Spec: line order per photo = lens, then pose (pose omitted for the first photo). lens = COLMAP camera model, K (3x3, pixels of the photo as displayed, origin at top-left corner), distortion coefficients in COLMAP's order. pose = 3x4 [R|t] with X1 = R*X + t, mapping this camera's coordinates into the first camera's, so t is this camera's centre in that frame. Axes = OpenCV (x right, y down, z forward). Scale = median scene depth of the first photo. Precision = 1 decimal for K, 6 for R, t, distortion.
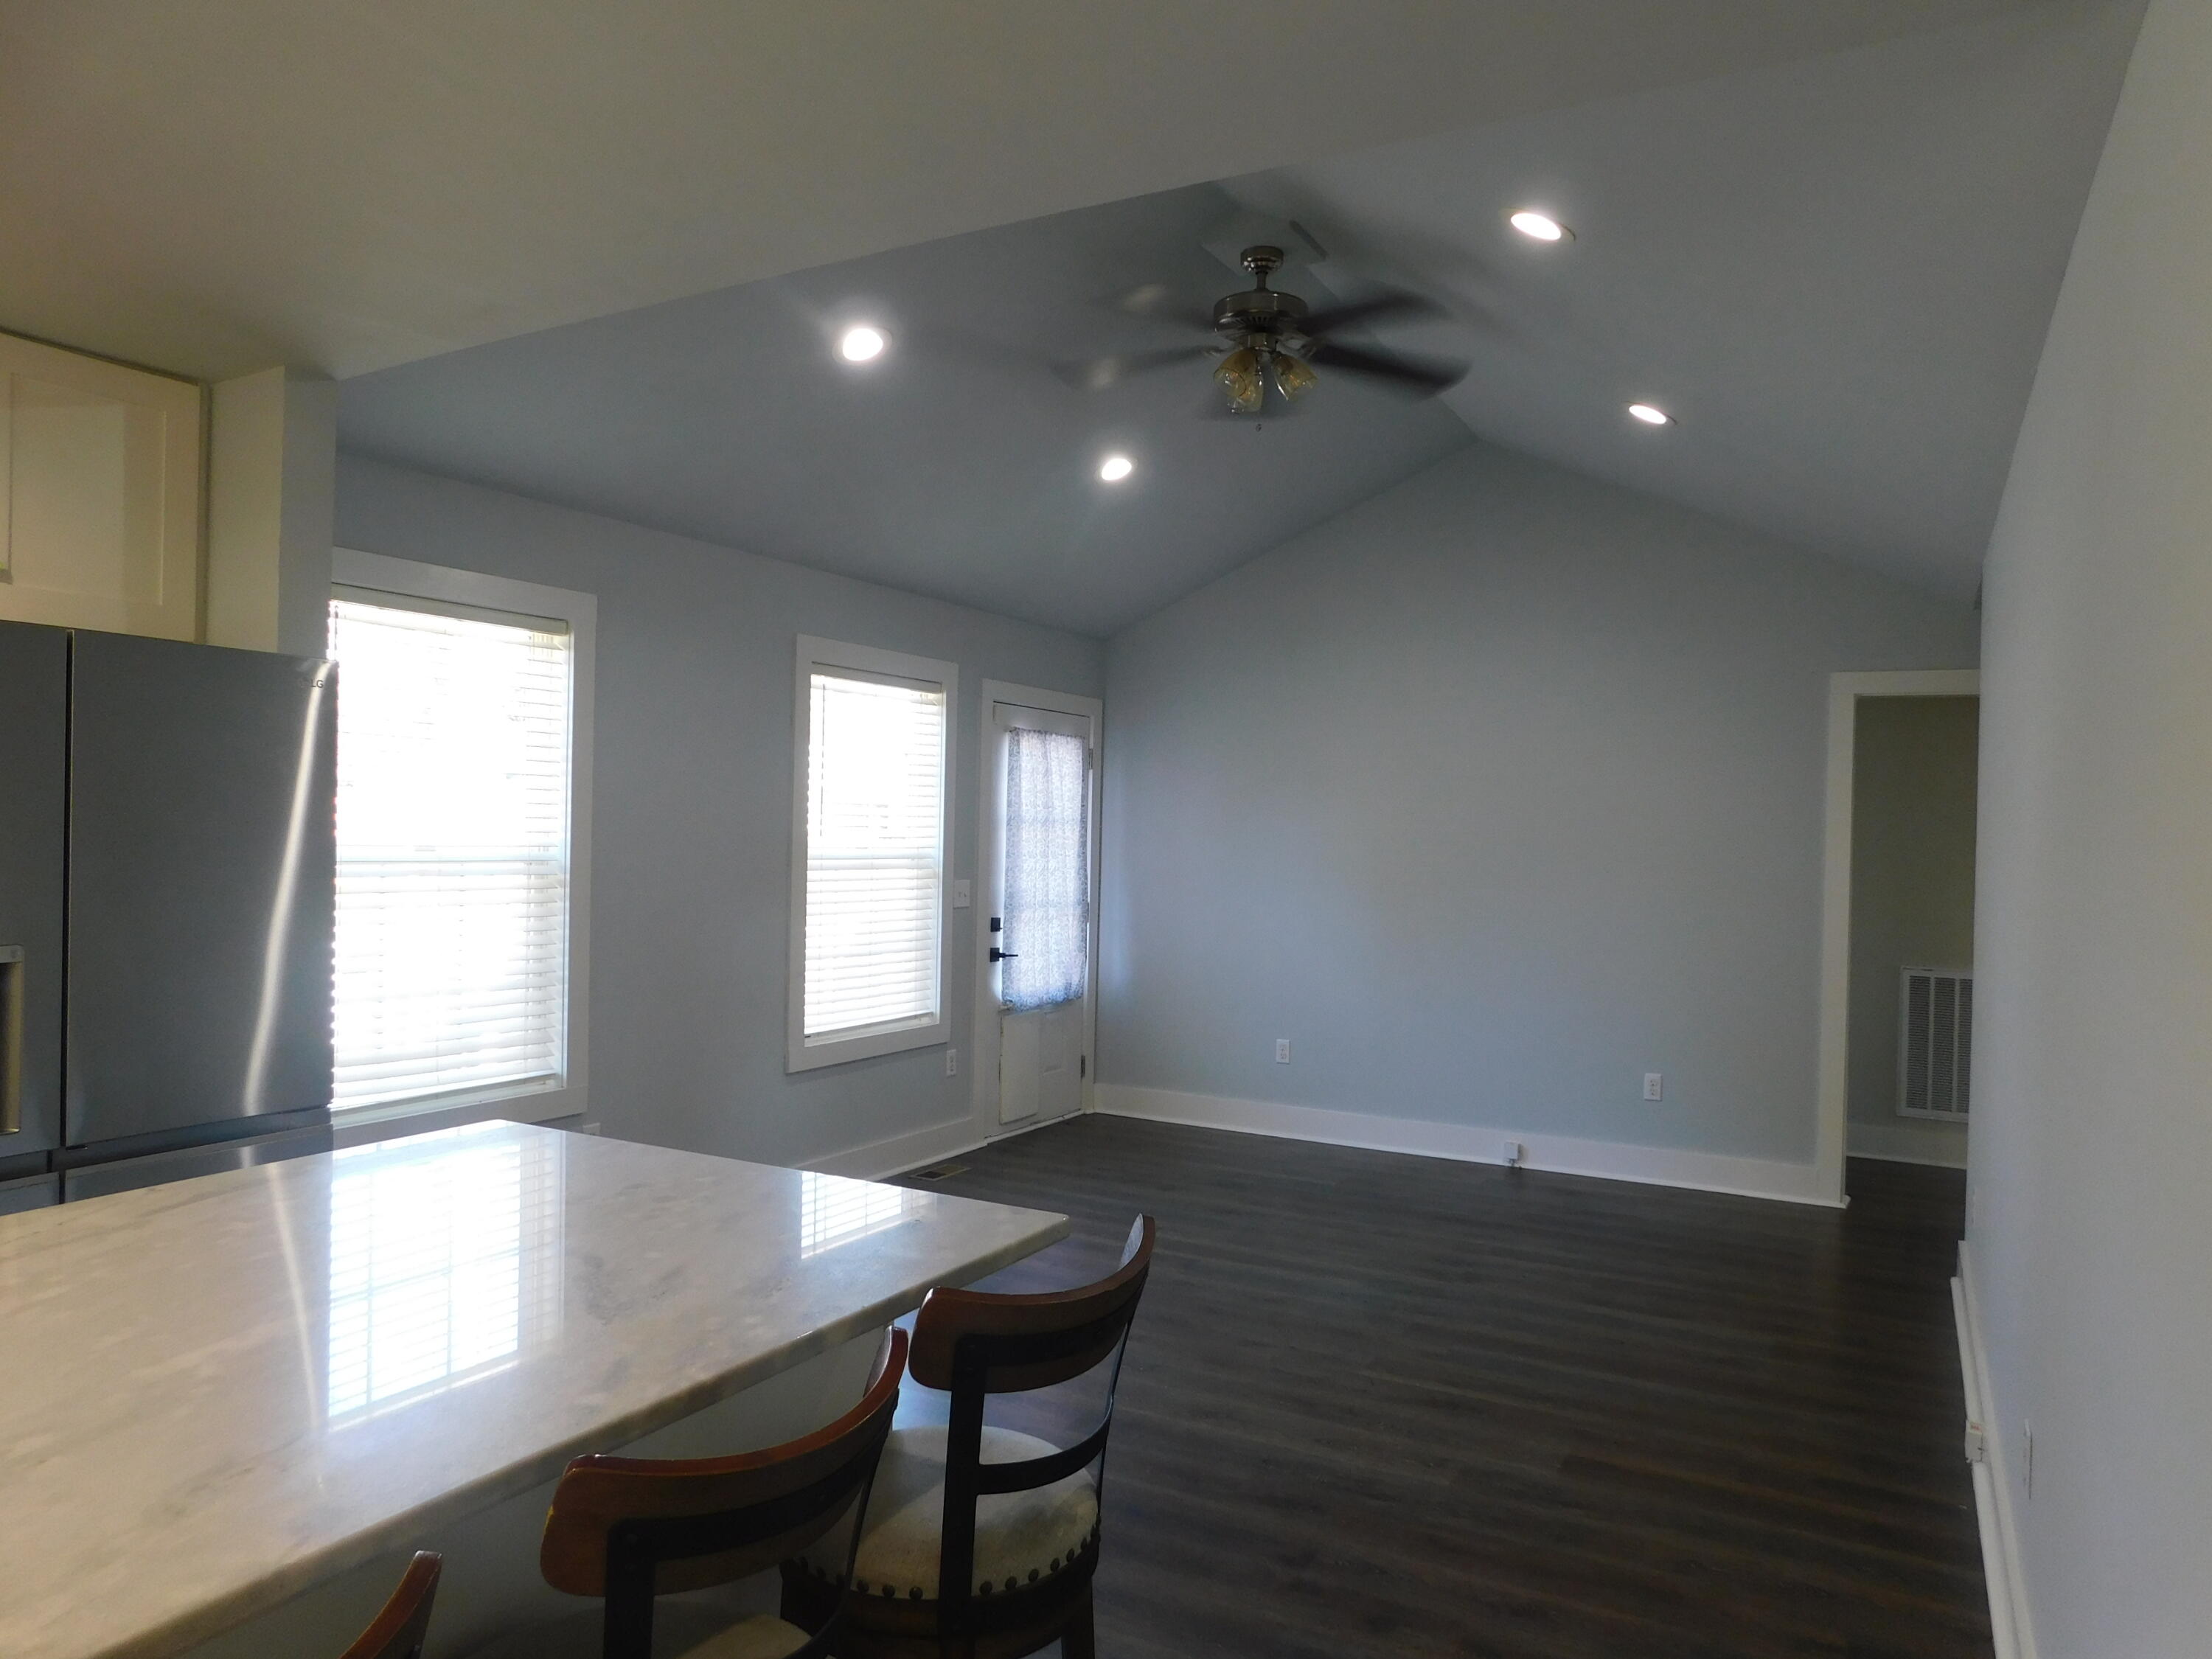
lens RADIAL K [[1469.9, 0, 1103.8], [0, 1469.9, 828.9], [0, 0, 1]] dist [-0.058456, 0.042574]
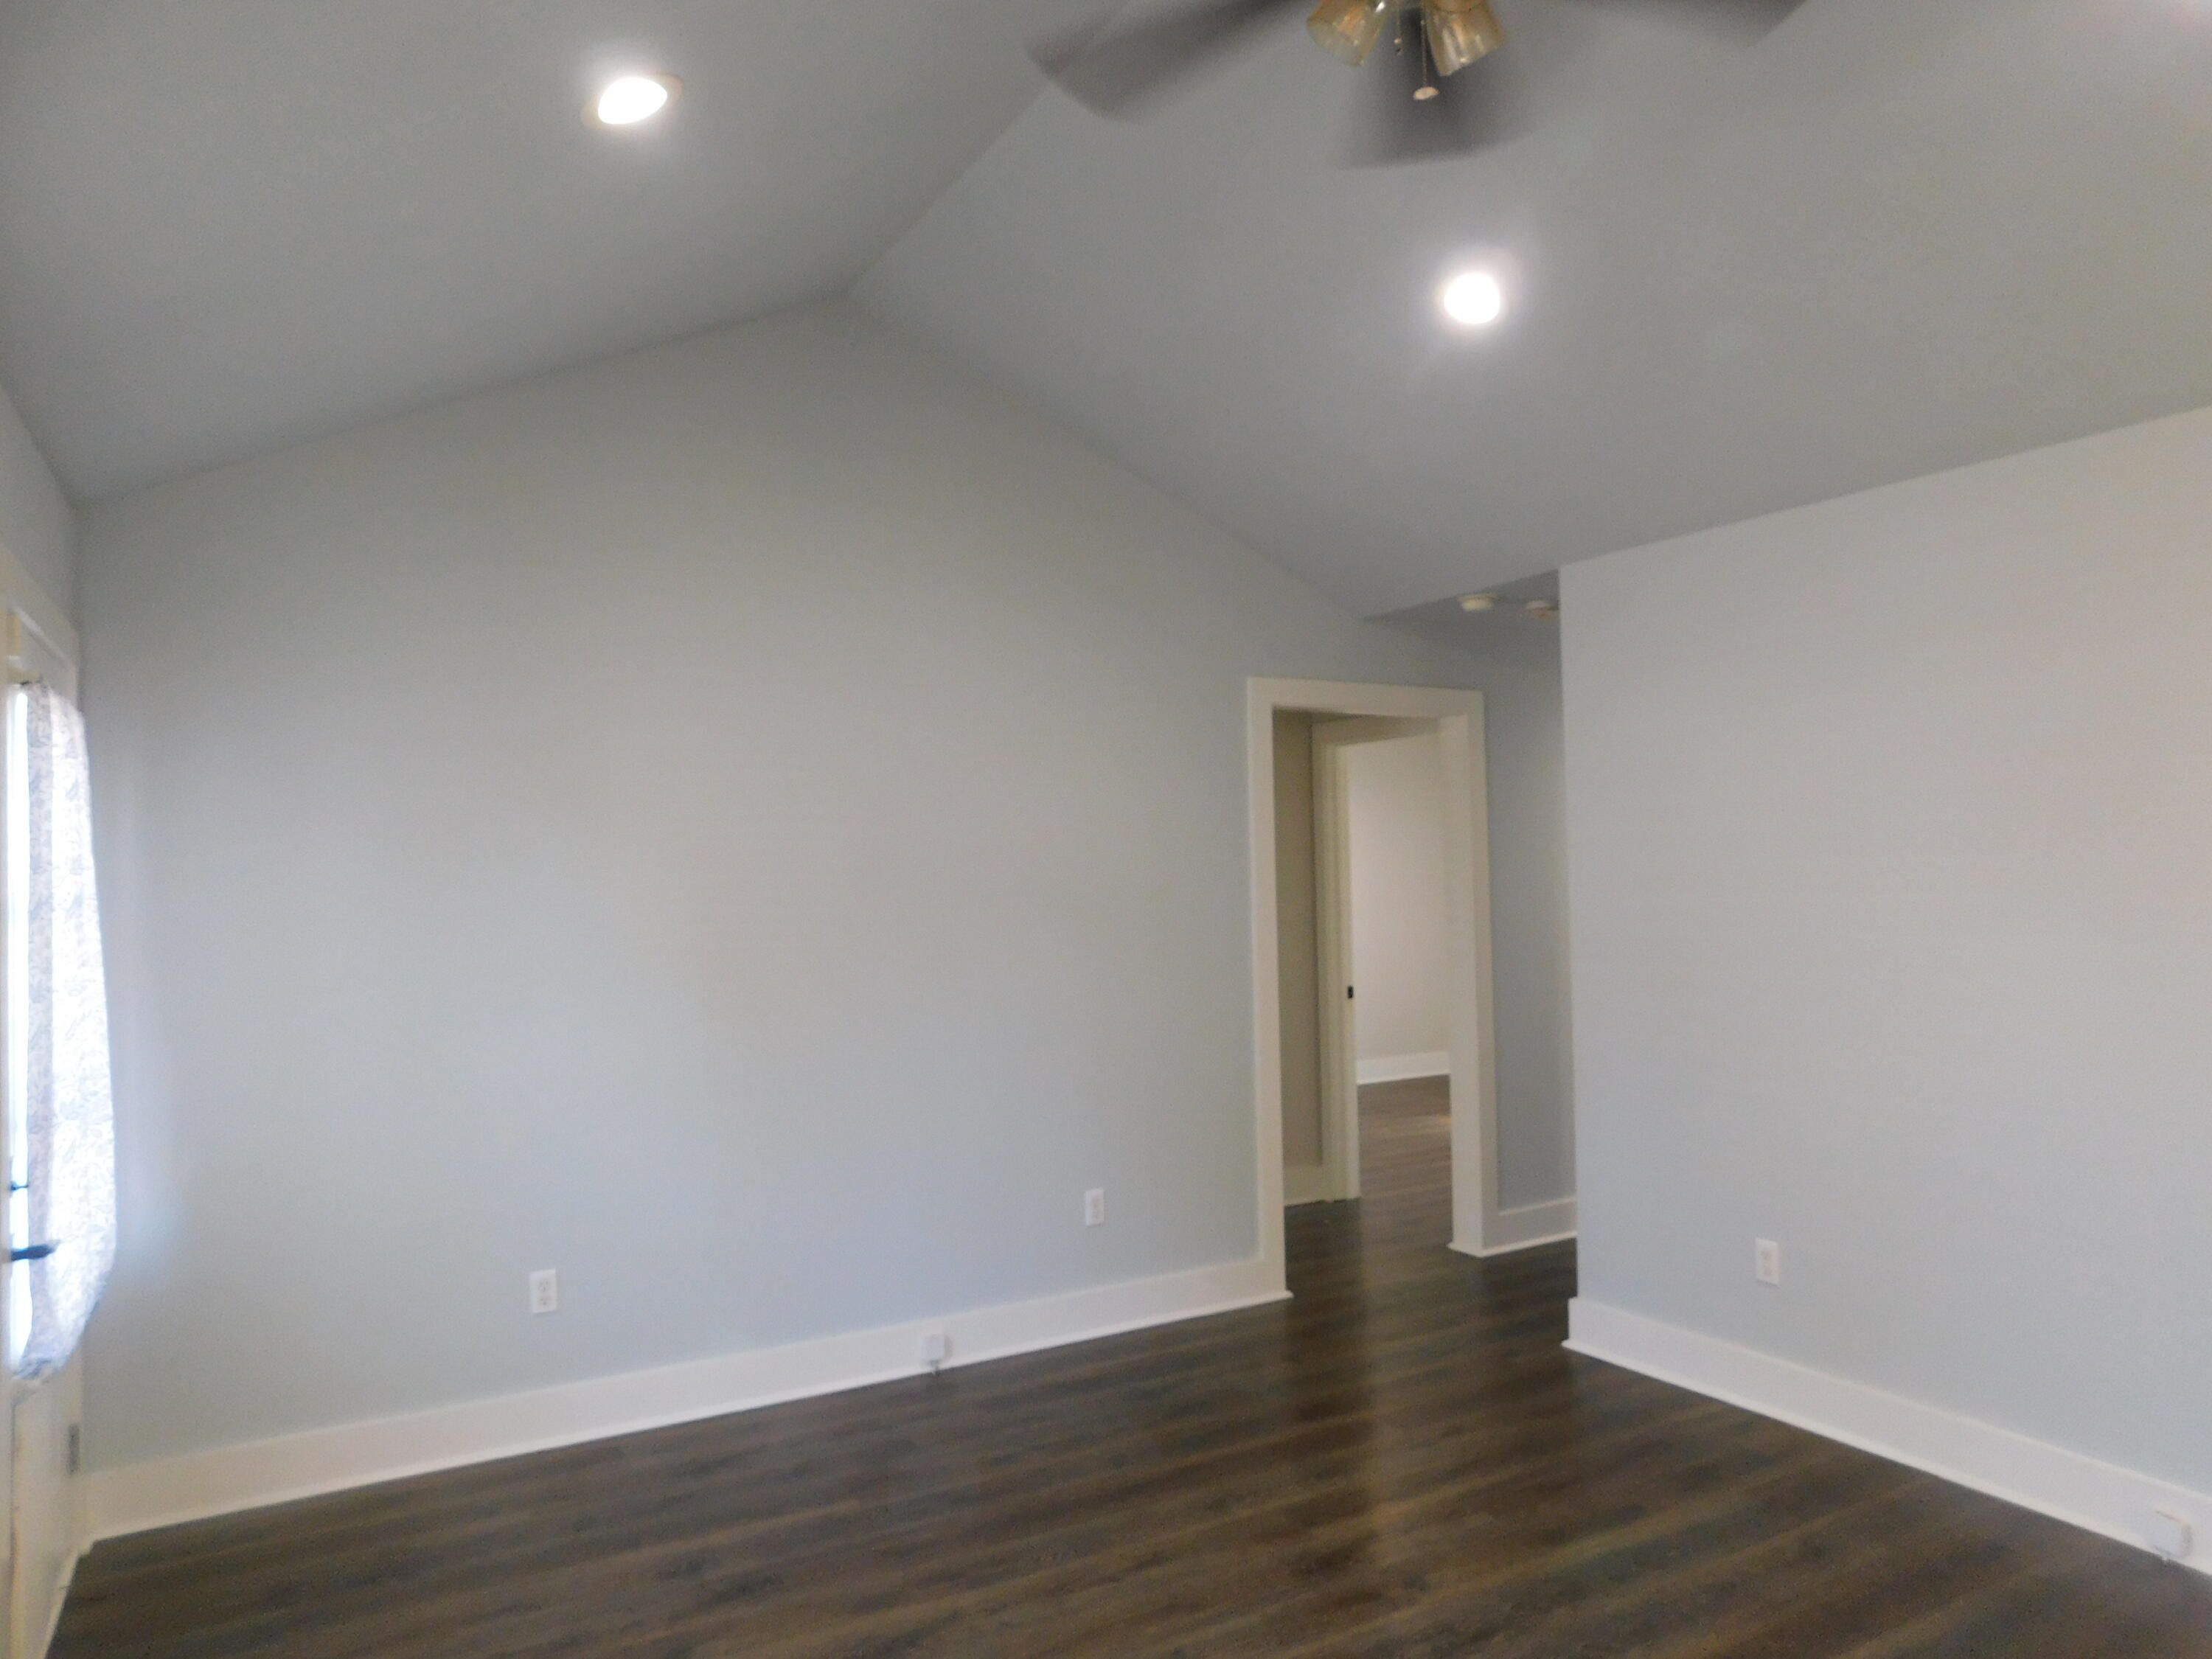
lens RADIAL K [[1469.9, 0, 1107.7], [0, 1469.9, 826.9], [0, 0, 1]] dist [-0.058456, 0.042574]
pose [[0.522913, -0.012365, 0.852296, -0.260709], [0.037701, 0.999252, -0.008634, -0.013809], [-0.851552, 0.036647, 0.522988, 0.578727]]
